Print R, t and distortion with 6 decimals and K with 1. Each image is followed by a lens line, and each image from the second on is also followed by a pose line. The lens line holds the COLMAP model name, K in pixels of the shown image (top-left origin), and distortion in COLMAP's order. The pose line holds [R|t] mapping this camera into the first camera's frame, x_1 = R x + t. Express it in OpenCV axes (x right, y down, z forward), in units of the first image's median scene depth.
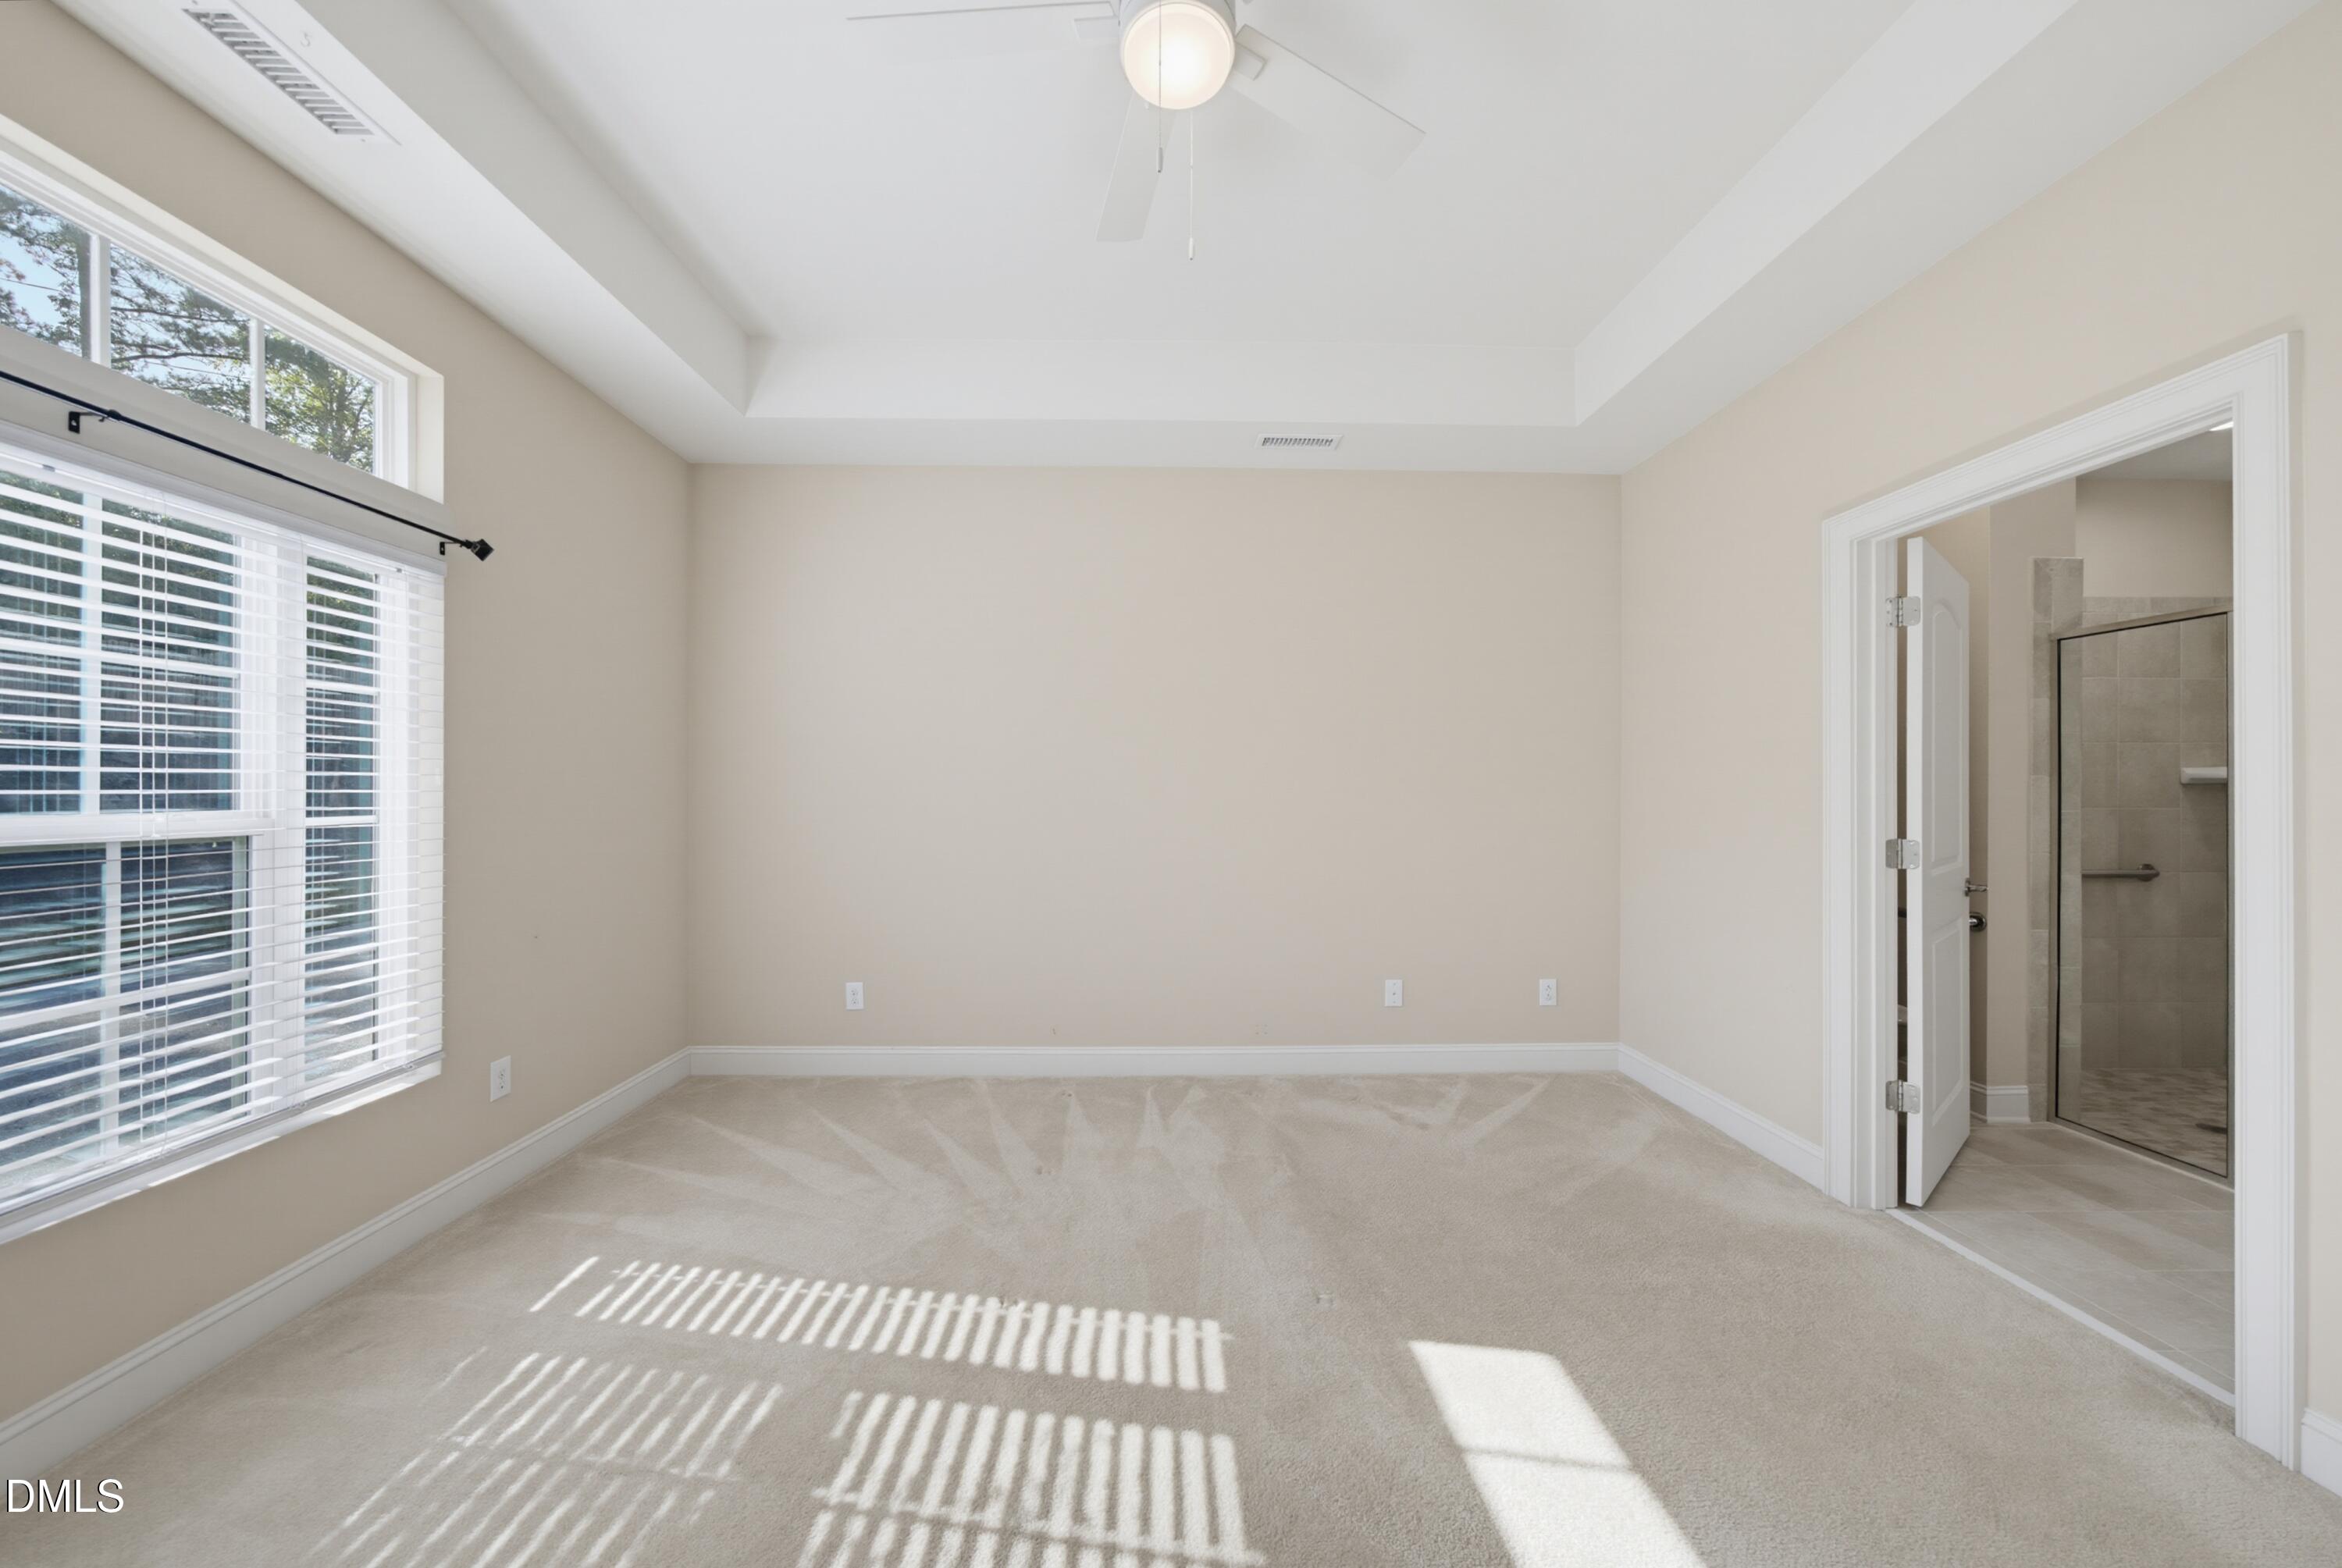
lens RADIAL K [[795.7, 0, 1171.0], [0, 795.7, 784.0], [0, 0, 1]] dist [-0.024362, 0.006827]
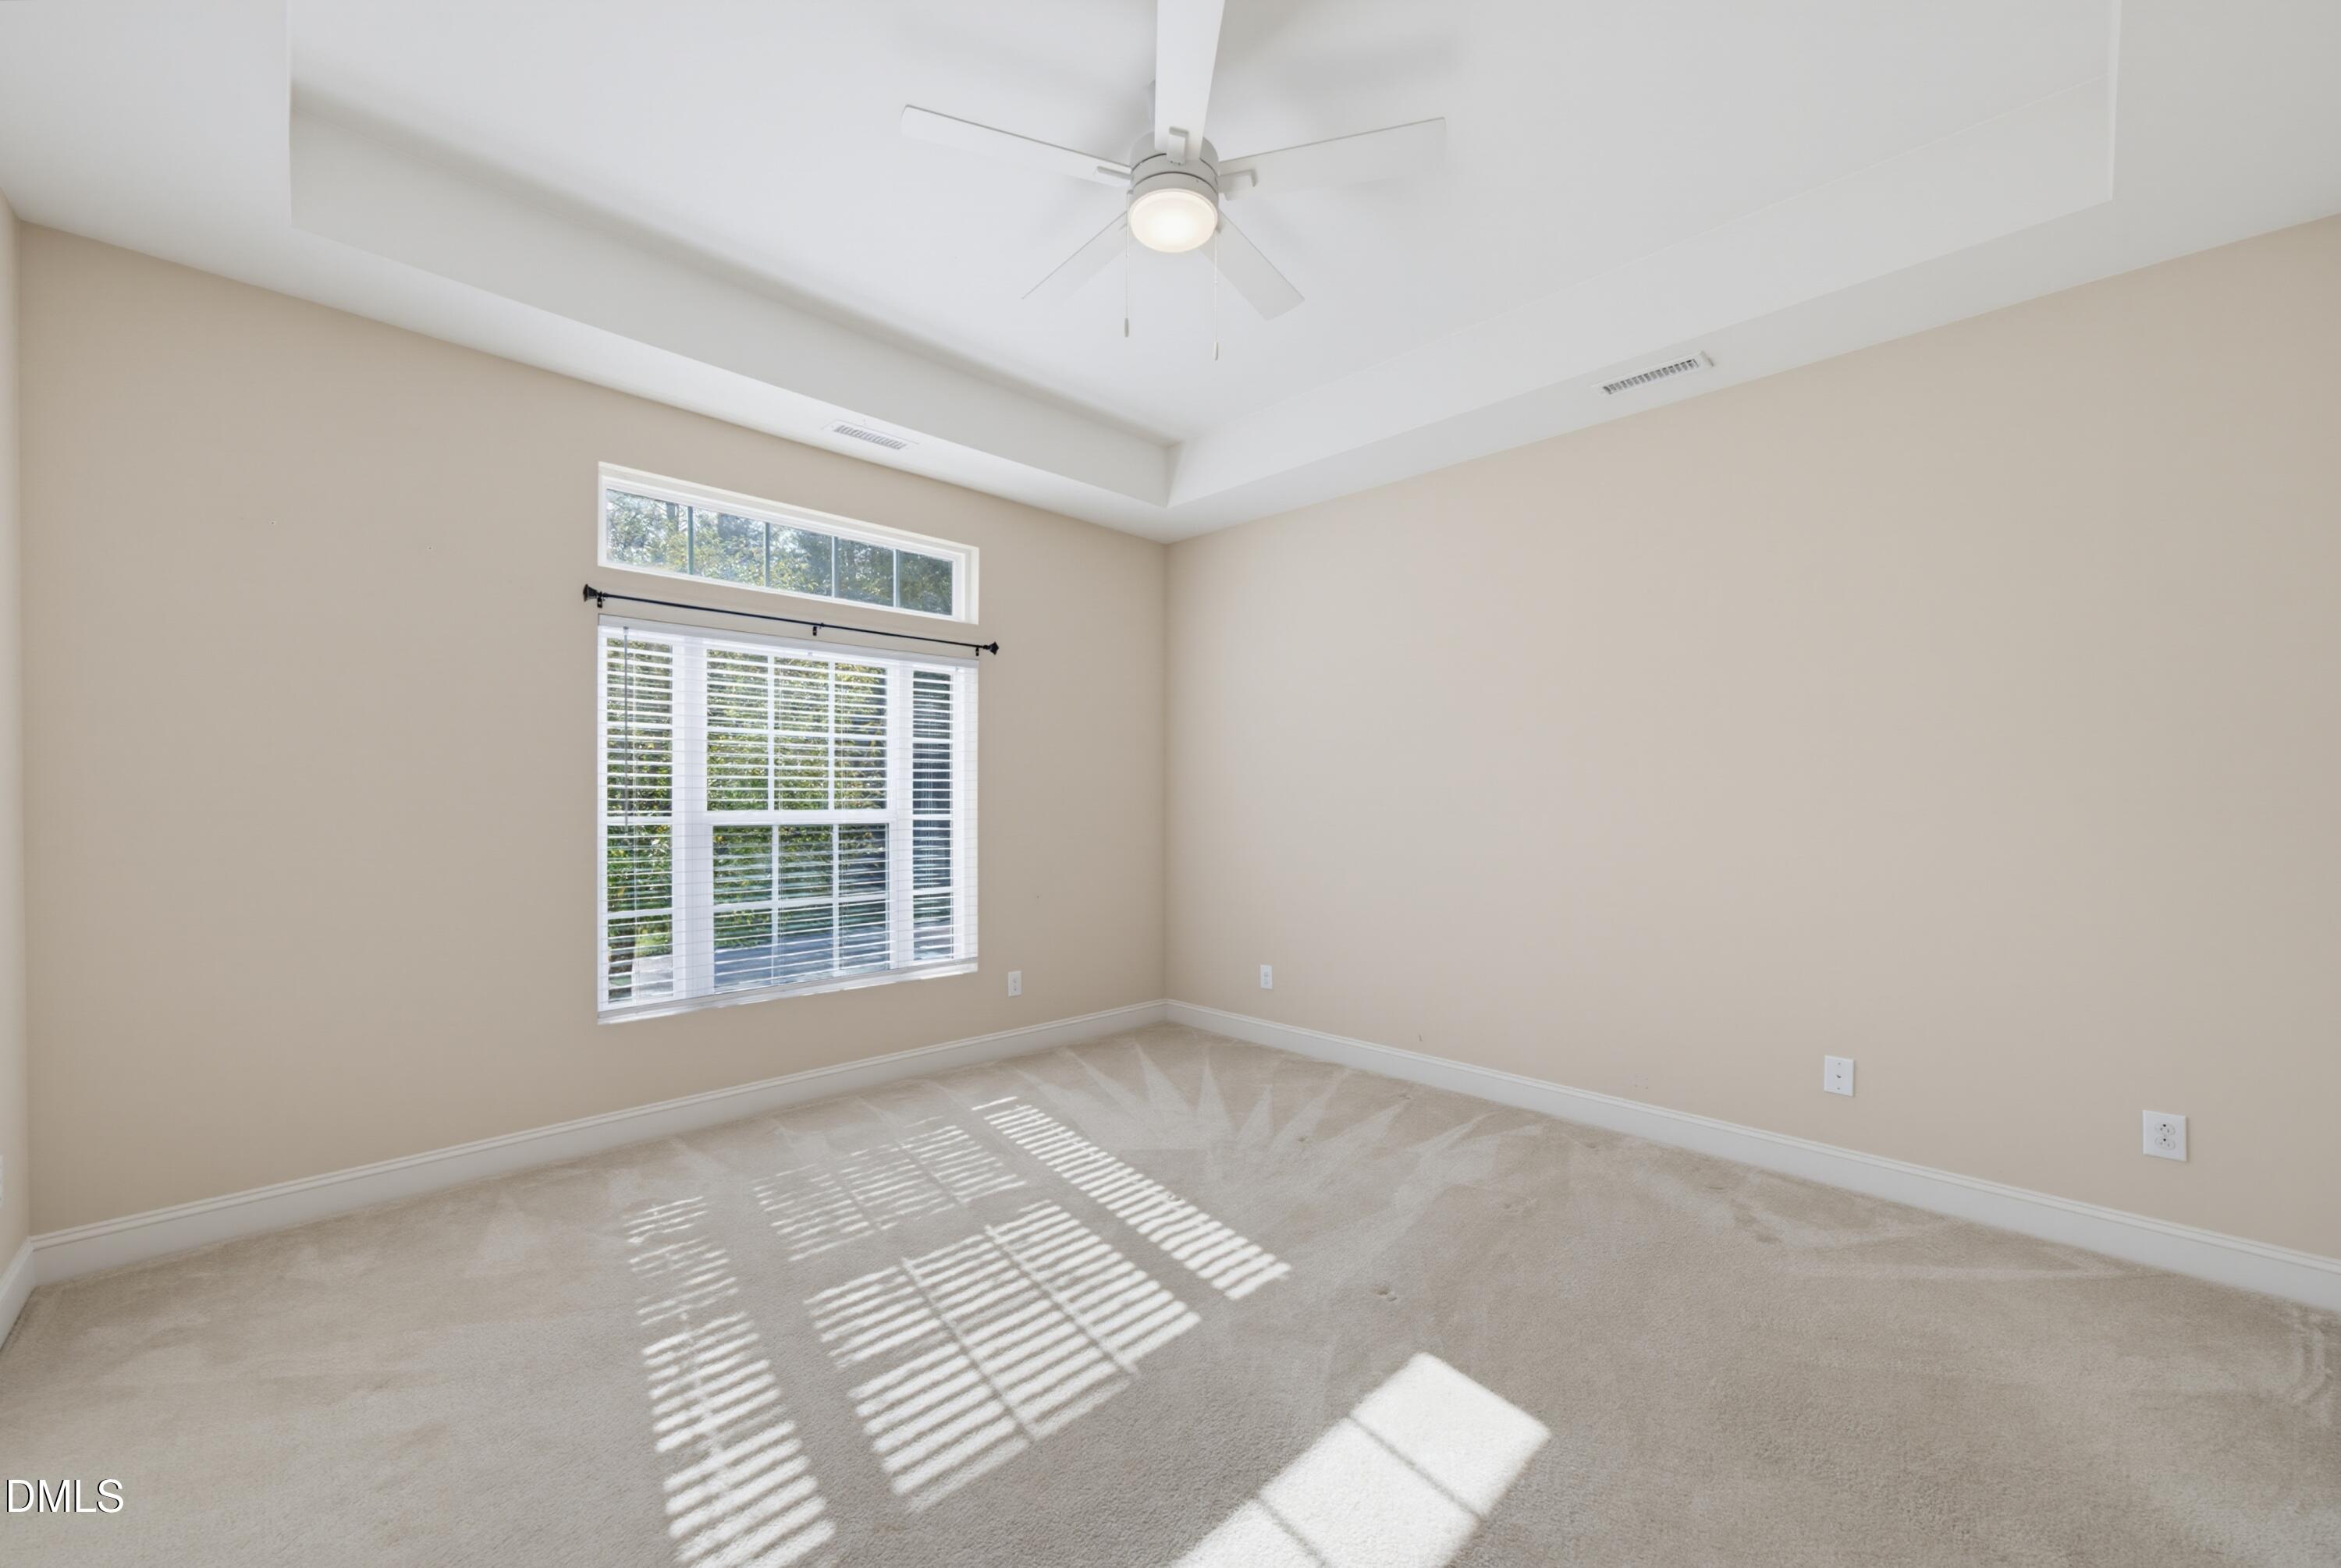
lens RADIAL K [[891.7, 0, 1174.9], [0, 891.7, 792.2], [0, 0, 1]] dist [-0.039814, 0.022258]
pose [[0.687833, -0.009067, -0.725813, 0.713145], [0.007684, 0.999957, -0.005210, 0.005521], [0.725829, -0.001994, 0.687873, 0.009523]]
